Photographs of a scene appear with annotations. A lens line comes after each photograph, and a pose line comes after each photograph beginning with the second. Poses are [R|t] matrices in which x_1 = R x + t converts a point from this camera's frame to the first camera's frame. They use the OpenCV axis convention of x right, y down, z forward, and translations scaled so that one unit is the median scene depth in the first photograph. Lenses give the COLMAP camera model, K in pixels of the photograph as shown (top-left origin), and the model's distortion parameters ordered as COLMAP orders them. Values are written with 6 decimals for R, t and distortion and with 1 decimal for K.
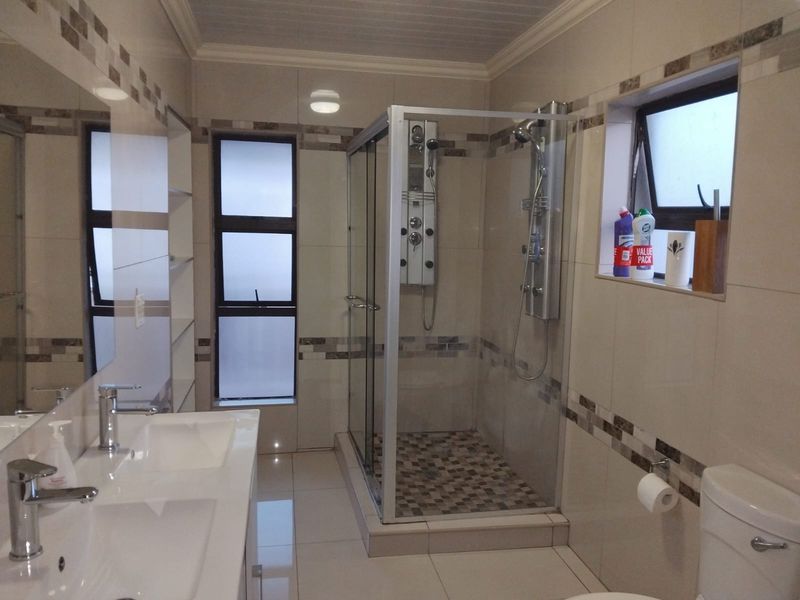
lens RADIAL K [[626.9, 0, 406.1], [0, 626.9, 299.9], [0, 0, 1]] dist [0.064365, -0.128019]
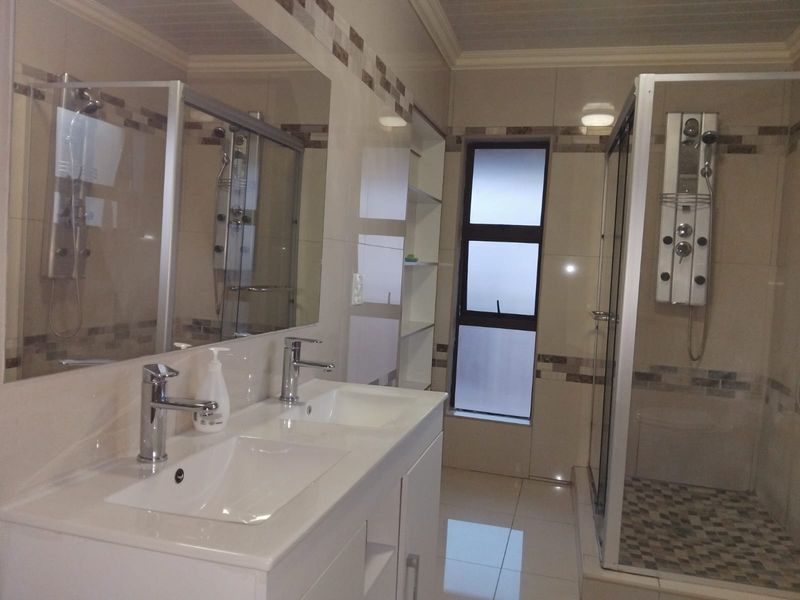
lens RADIAL K [[626.9, 0, 395.7], [0, 626.9, 305.7], [0, 0, 1]] dist [0.064365, -0.128019]
pose [[0.891095, 0.054745, -0.450503, 0.058579], [-0.084943, 0.995273, -0.047071, 0.052287], [0.445796, 0.080212, 0.891533, 0.072001]]
